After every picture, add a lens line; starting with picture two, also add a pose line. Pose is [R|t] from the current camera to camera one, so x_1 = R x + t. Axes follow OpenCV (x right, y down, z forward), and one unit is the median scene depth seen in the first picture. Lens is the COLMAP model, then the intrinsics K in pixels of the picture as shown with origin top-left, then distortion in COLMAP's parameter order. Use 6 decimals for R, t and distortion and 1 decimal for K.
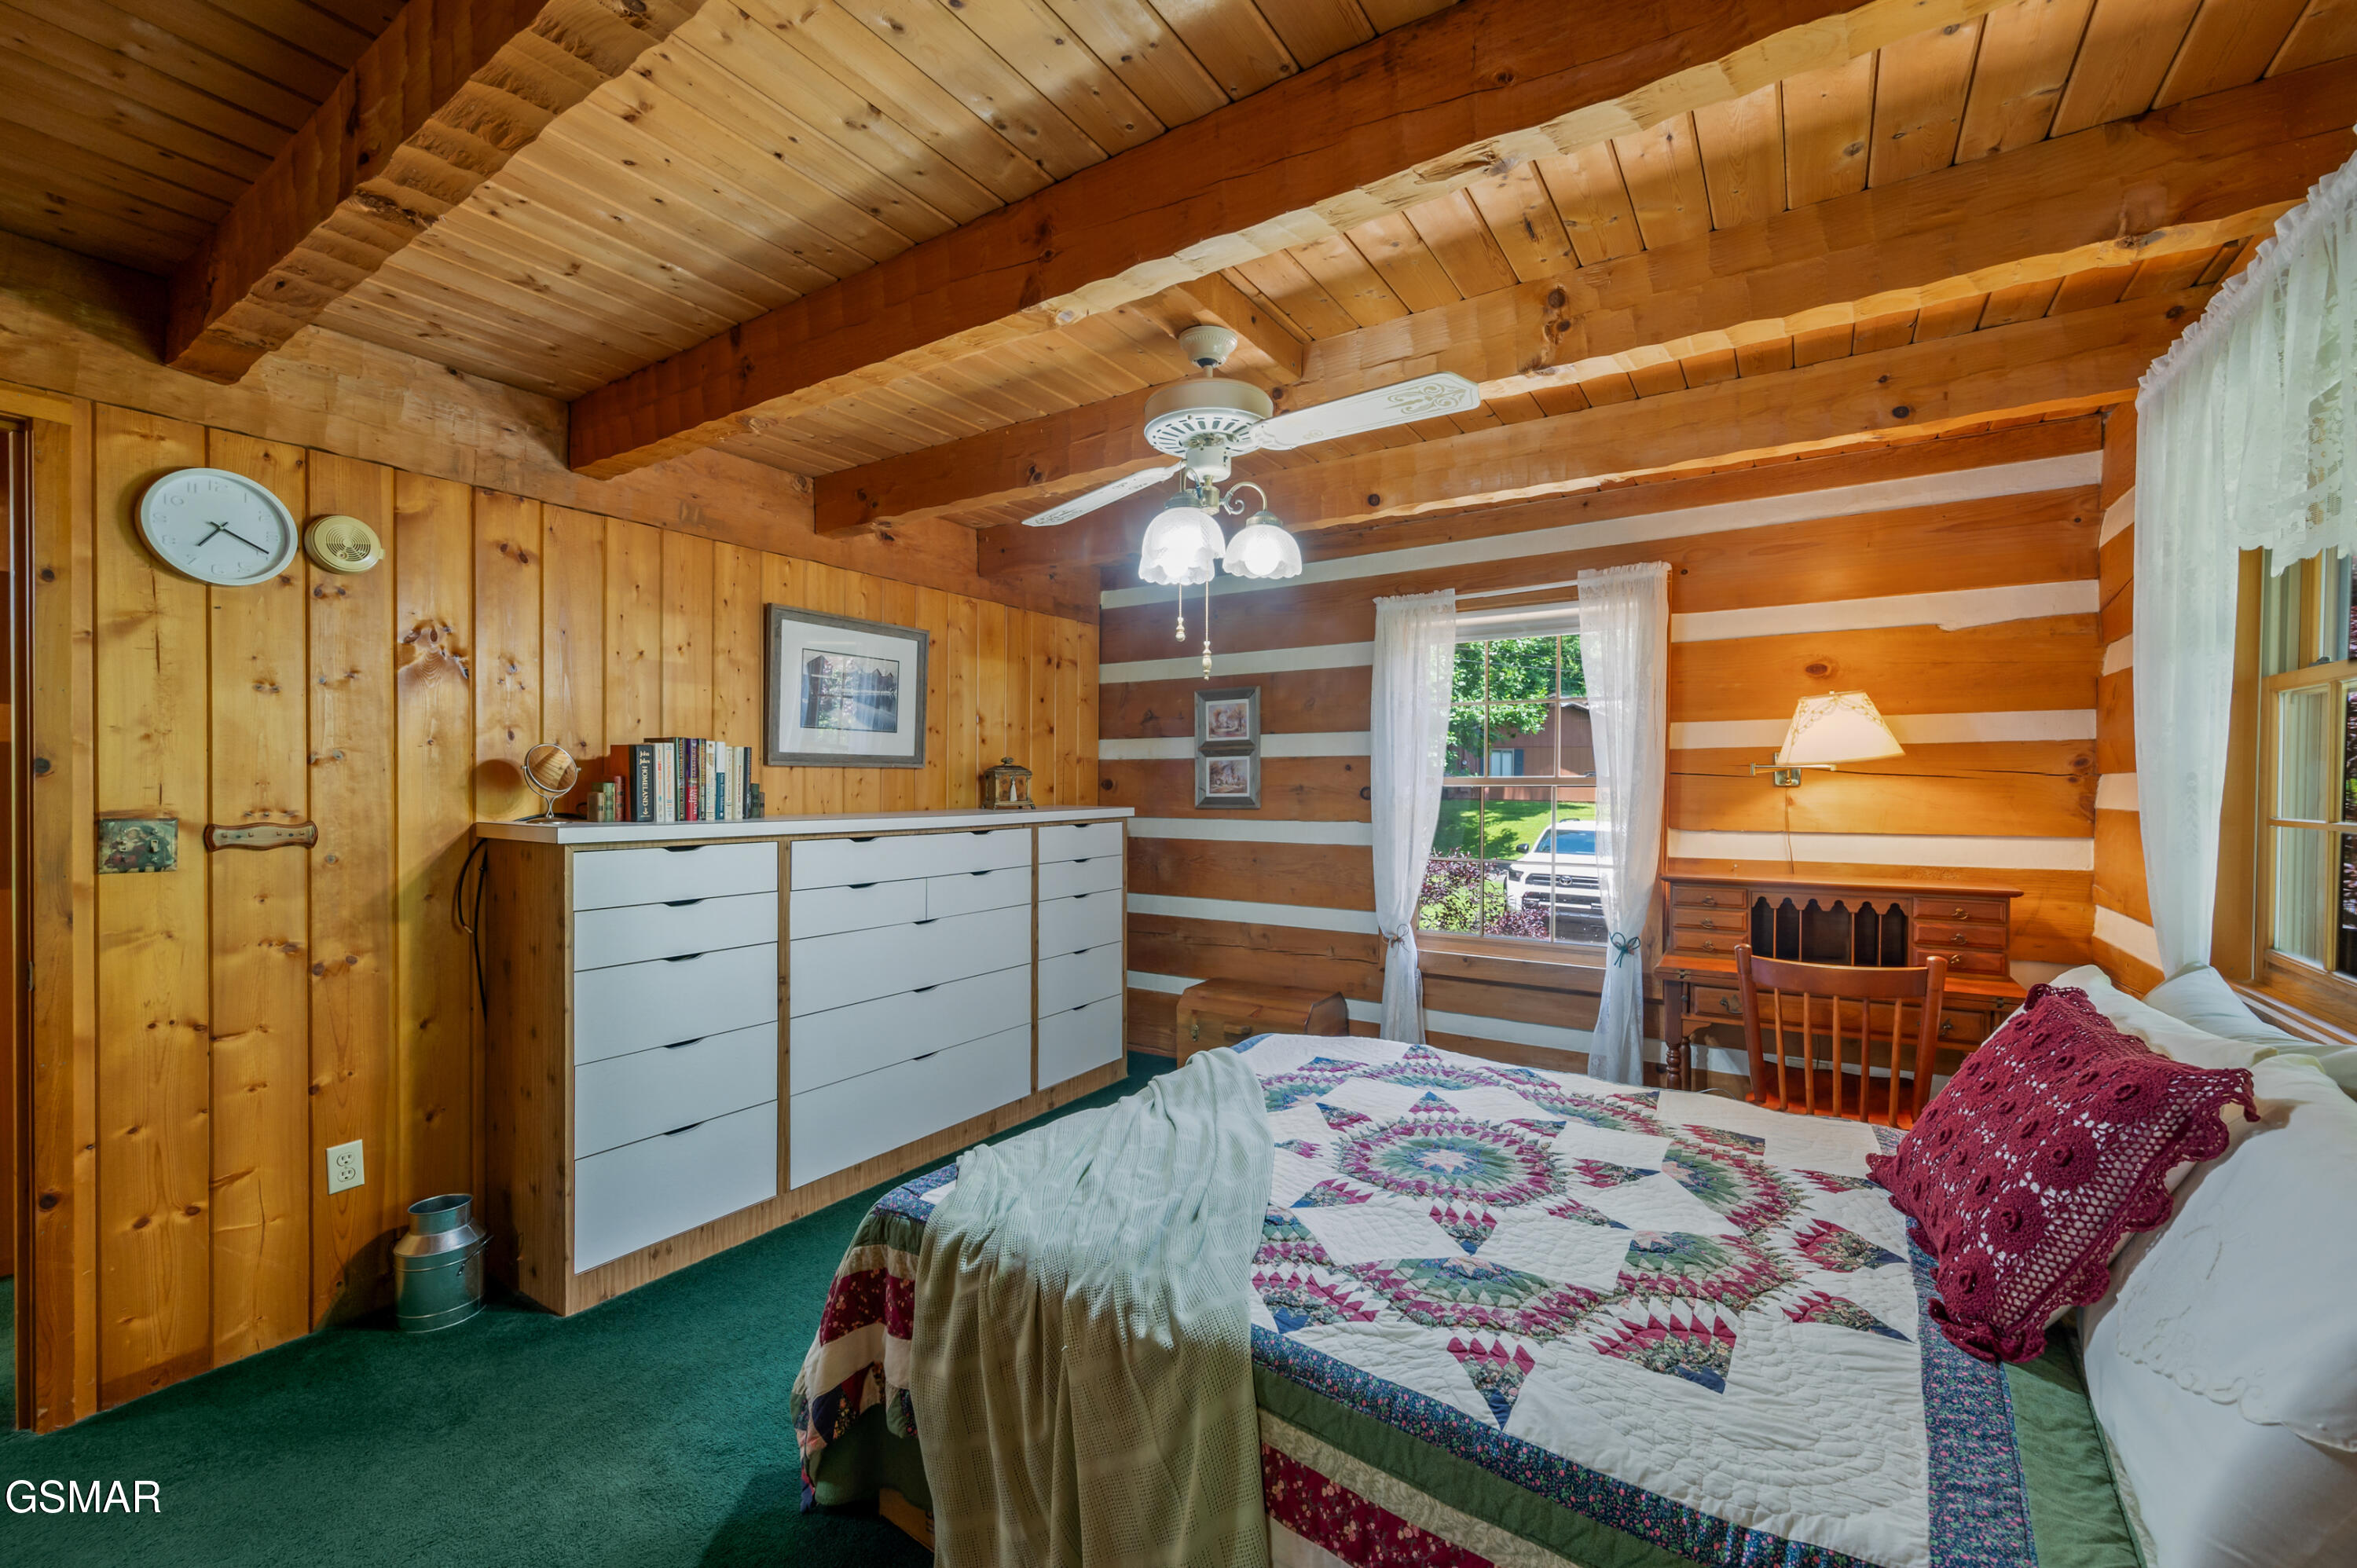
lens RADIAL K [[954.0, 0, 1183.1], [0, 954.0, 811.9], [0, 0, 1]] dist [-0.001522, -0.000224]
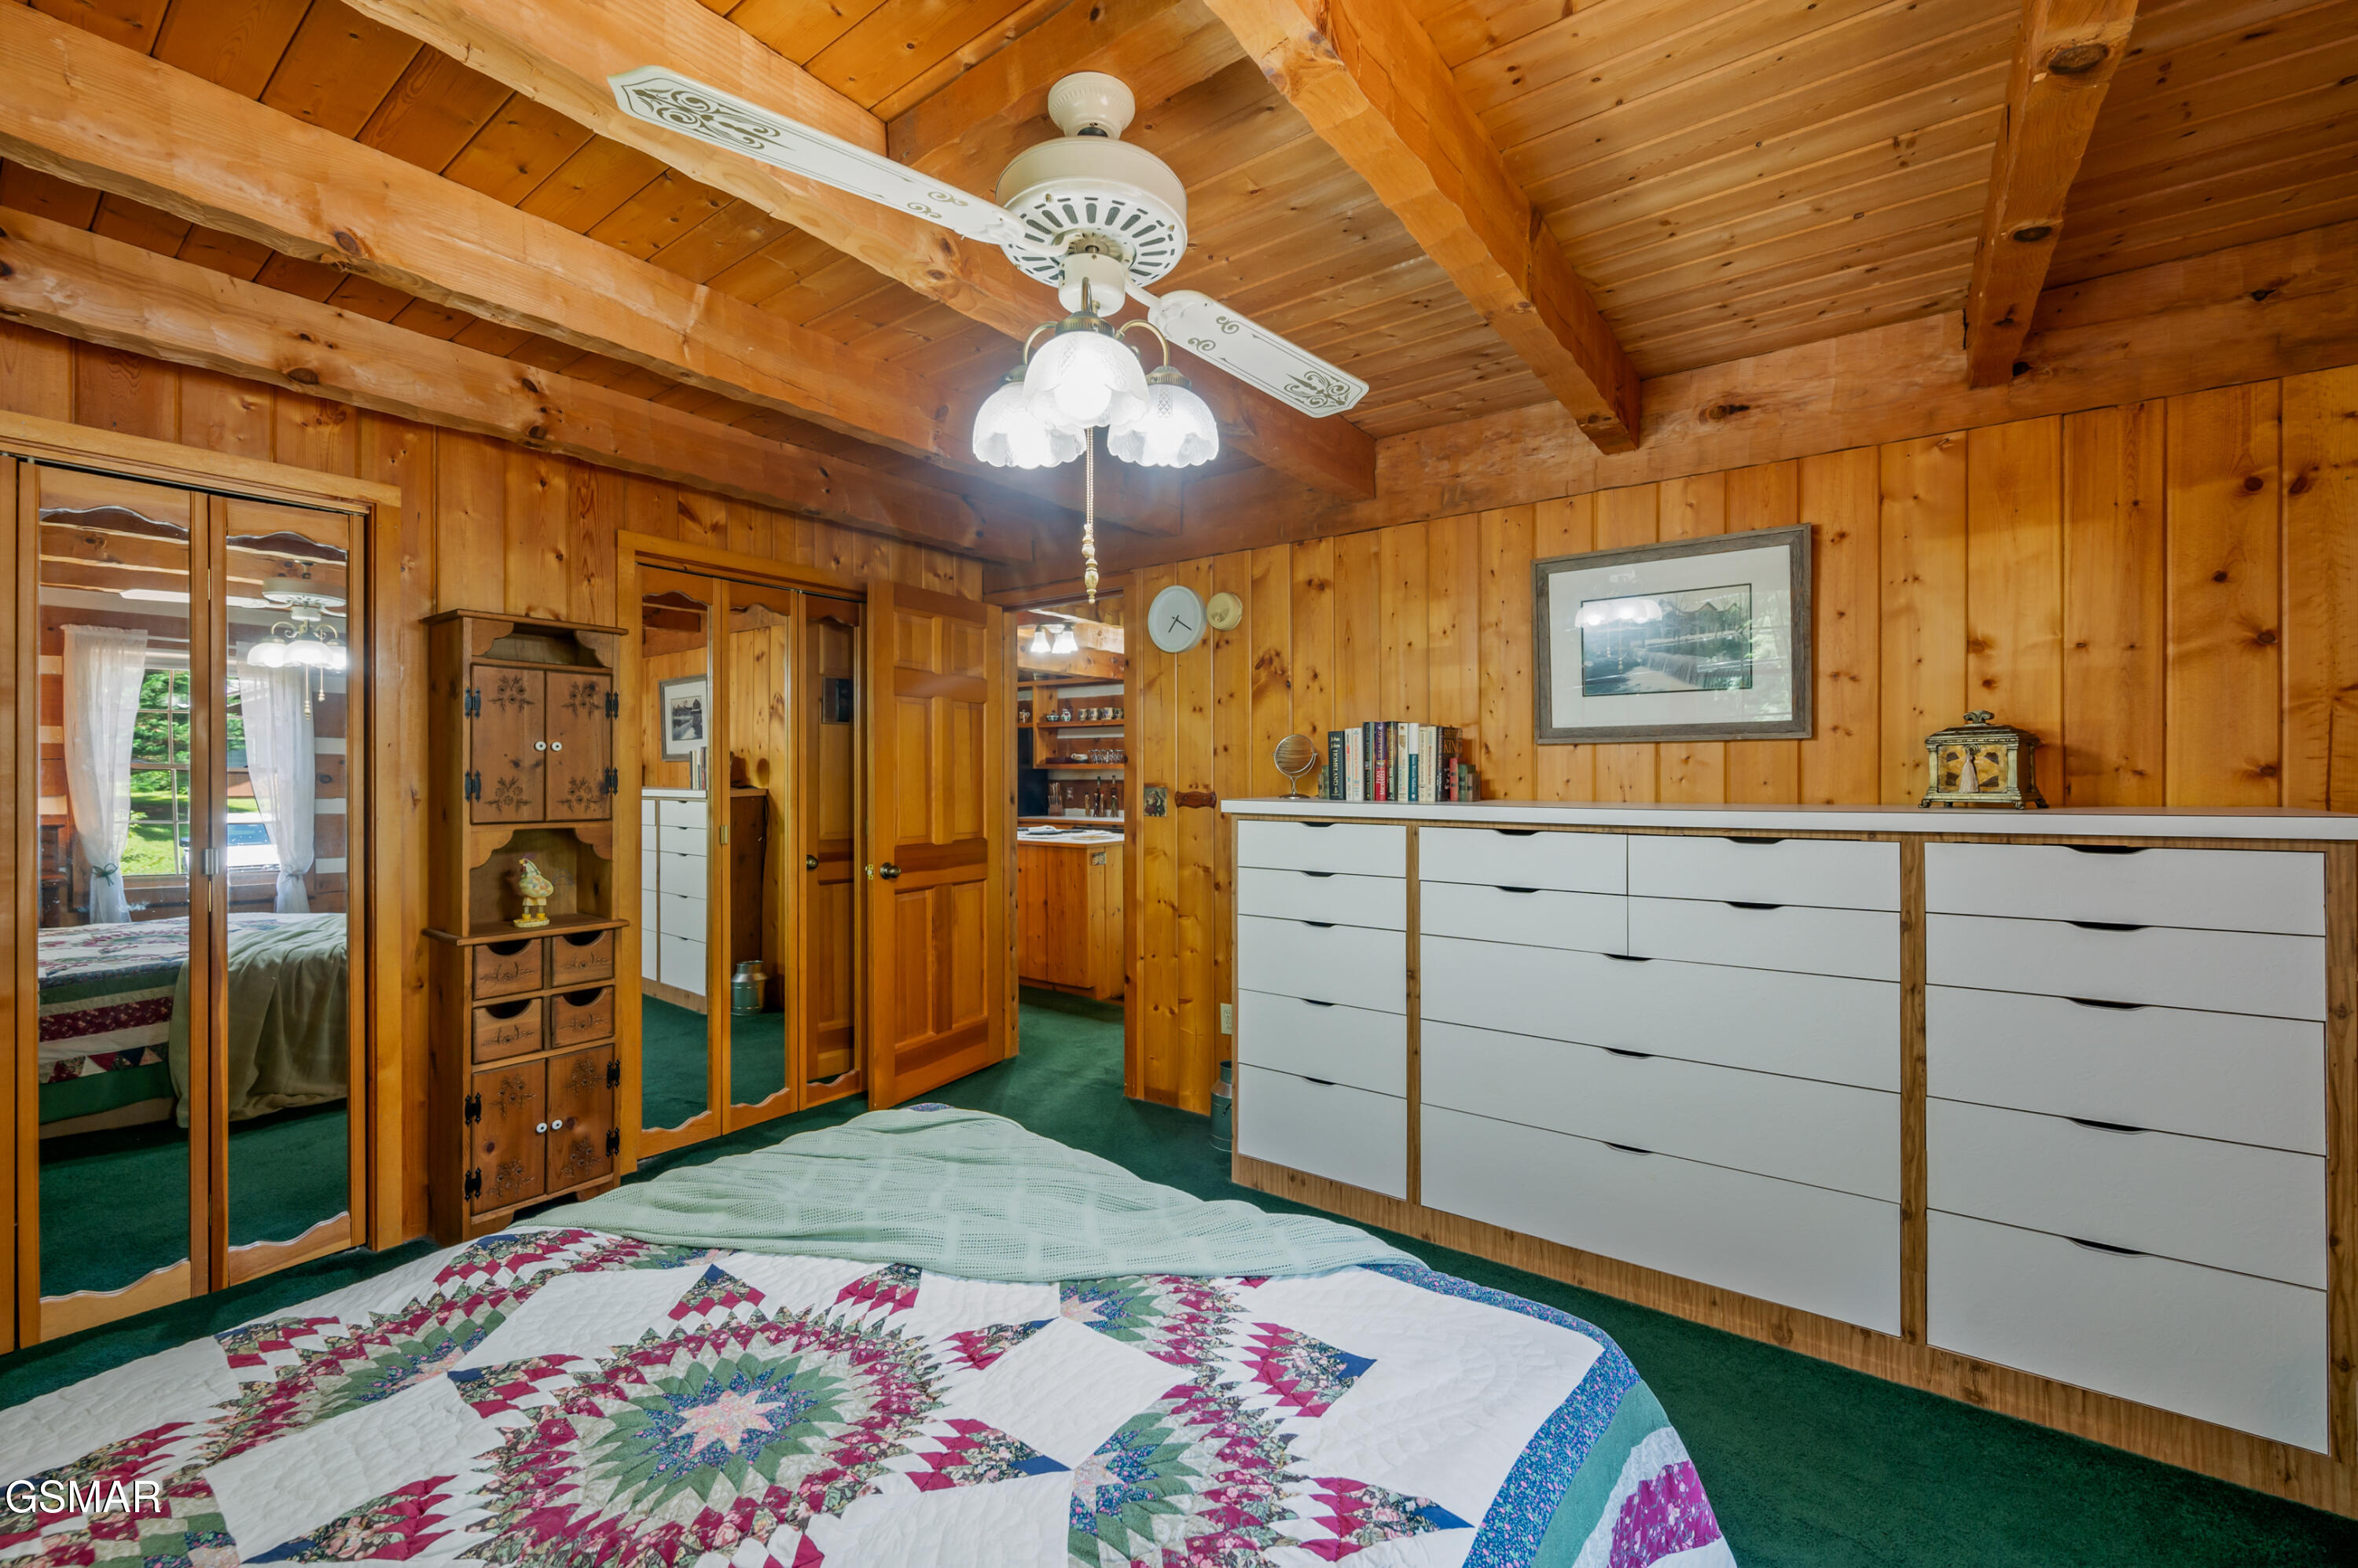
lens RADIAL K [[946.2, 0, 1179.0], [0, 946.2, 784.0], [0, 0, 1]] dist [-0.002043, -0.000672]
pose [[-0.051724, 0.010985, -0.998601, 0.487373], [-0.024535, 0.999624, 0.012267, -0.015331], [0.998360, 0.025135, -0.051435, 0.766847]]
